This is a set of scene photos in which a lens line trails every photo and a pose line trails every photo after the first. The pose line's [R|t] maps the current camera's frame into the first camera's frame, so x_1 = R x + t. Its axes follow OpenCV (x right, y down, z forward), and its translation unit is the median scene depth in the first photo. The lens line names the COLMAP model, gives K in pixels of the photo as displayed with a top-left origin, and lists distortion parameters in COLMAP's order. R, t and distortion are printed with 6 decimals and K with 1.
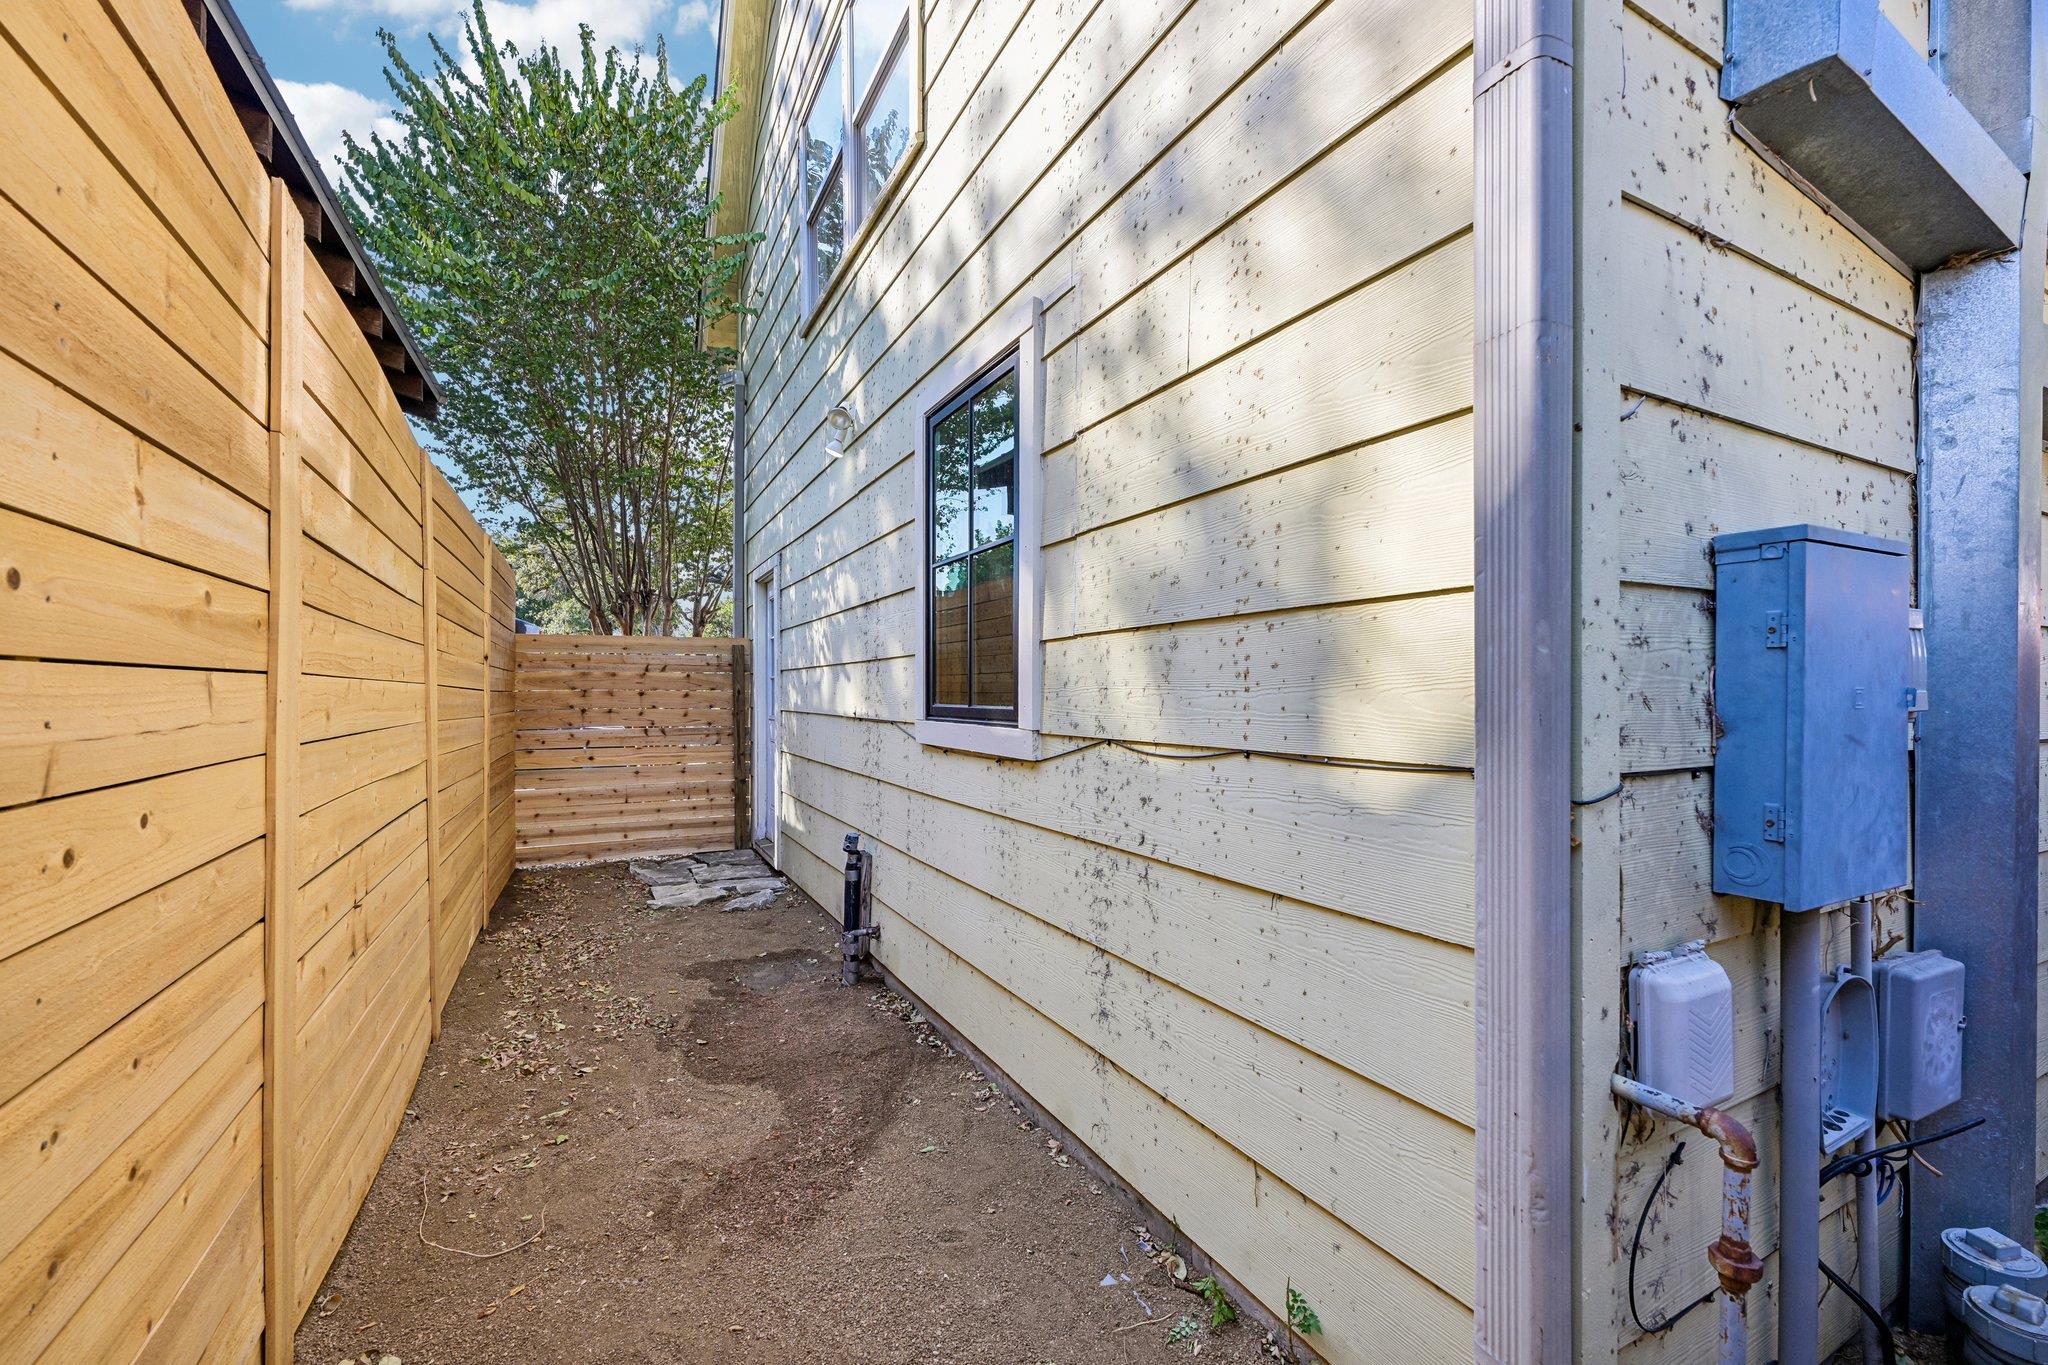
lens RADIAL K [[847.5, 0, 1024.0], [0, 847.5, 682.5], [0, 0, 1]] dist [-0.000598, -0.000385]
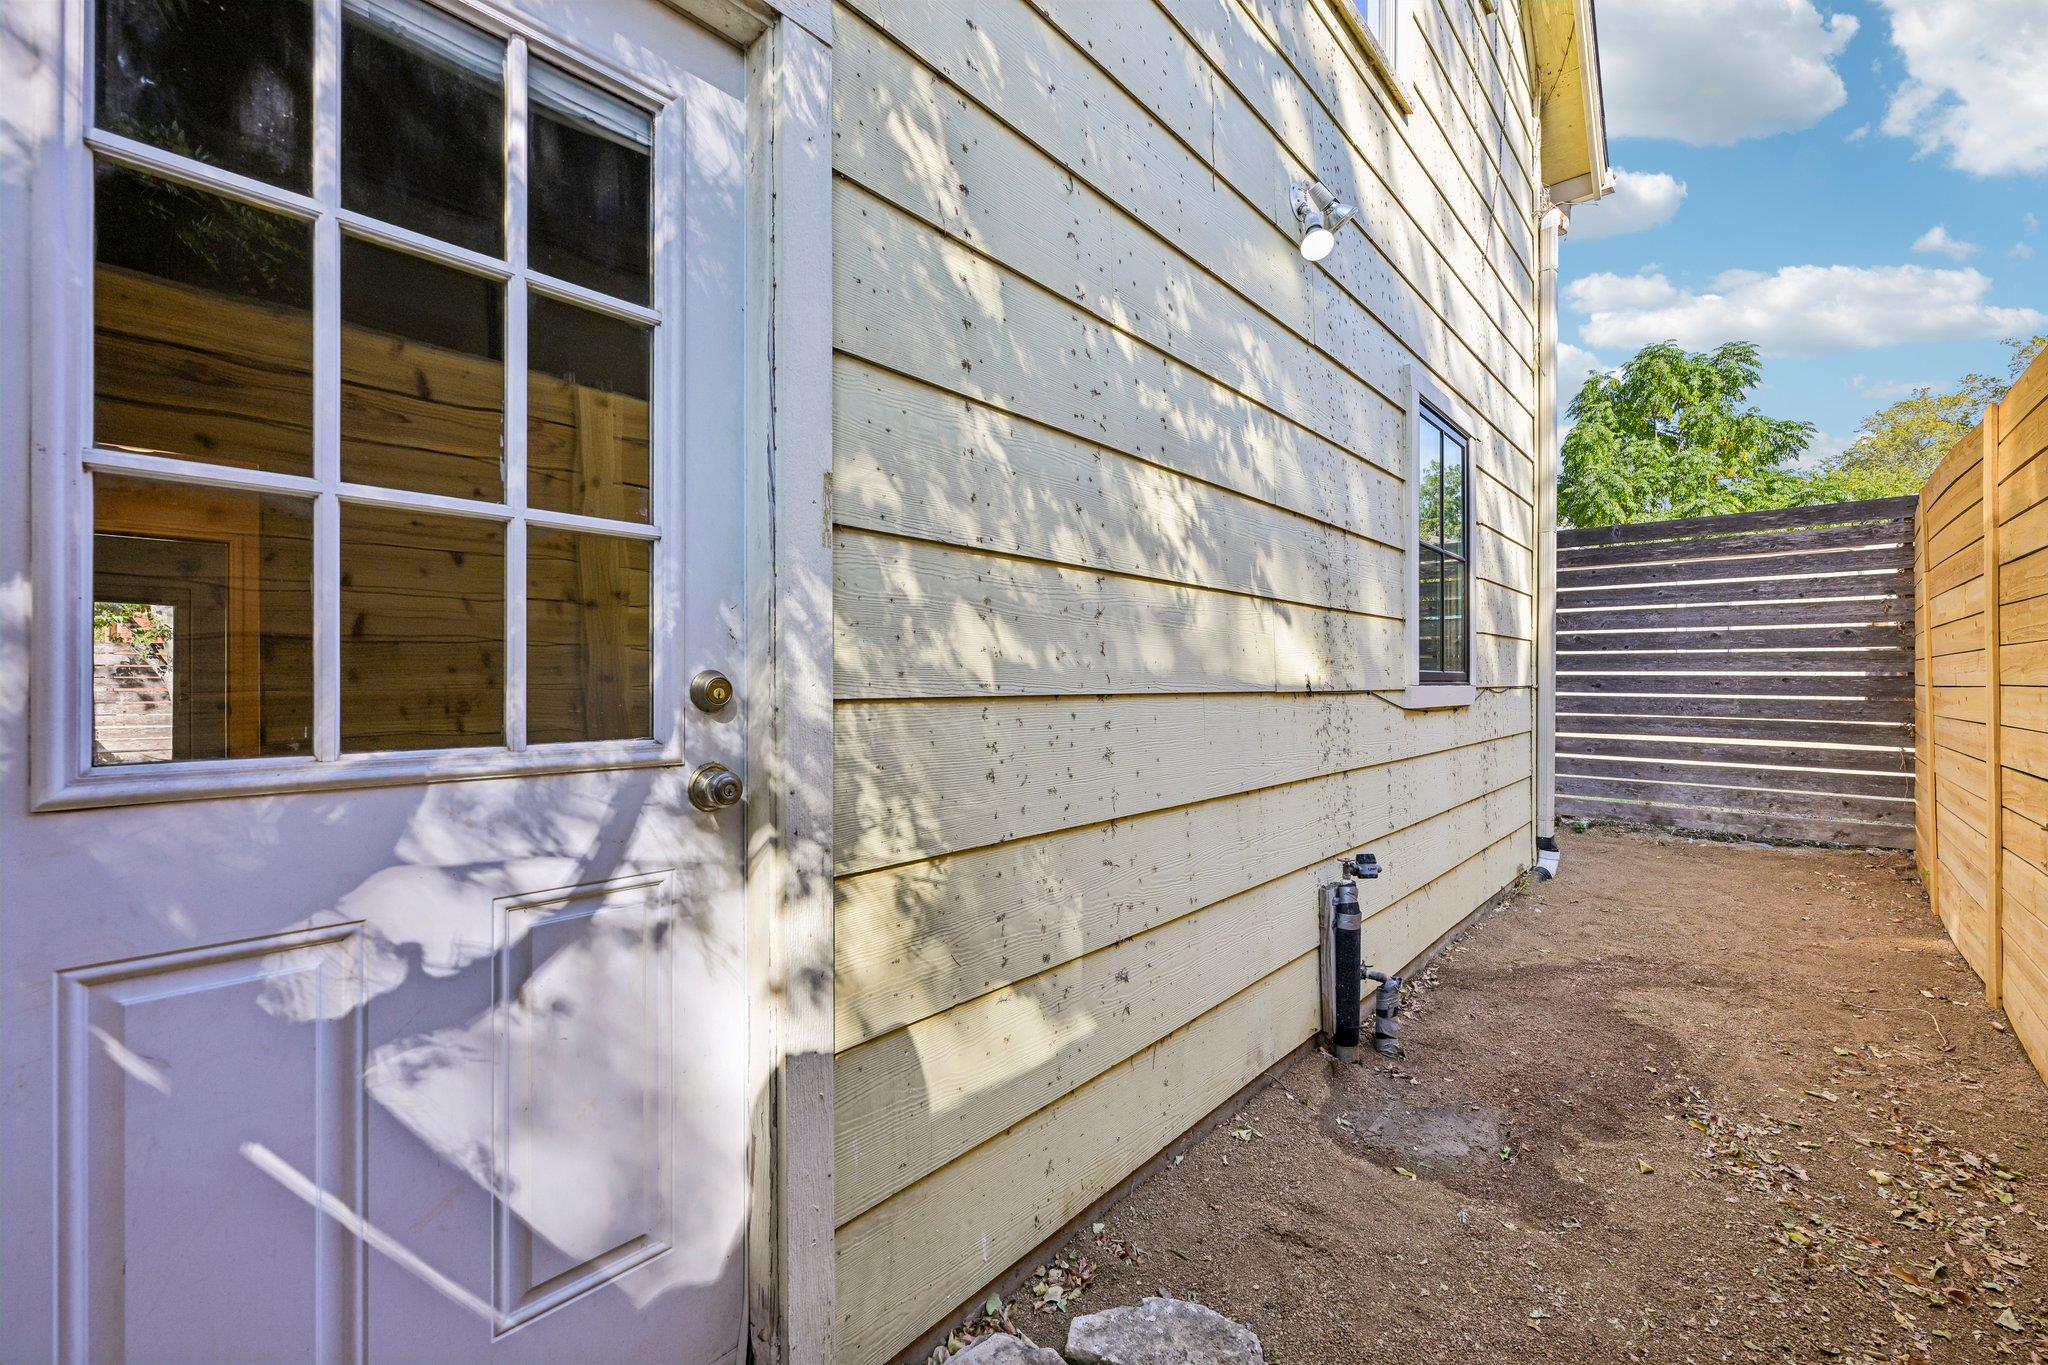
lens RADIAL K [[847.5, 0, 1024.0], [0, 847.5, 682.5], [0, 0, 1]] dist [-0.000598, -0.000385]
pose [[-0.364323, 0.001155, 0.931272, -0.900164], [-0.007169, 0.999966, -0.004045, 0.048855], [-0.931245, -0.008150, -0.364302, 1.815078]]
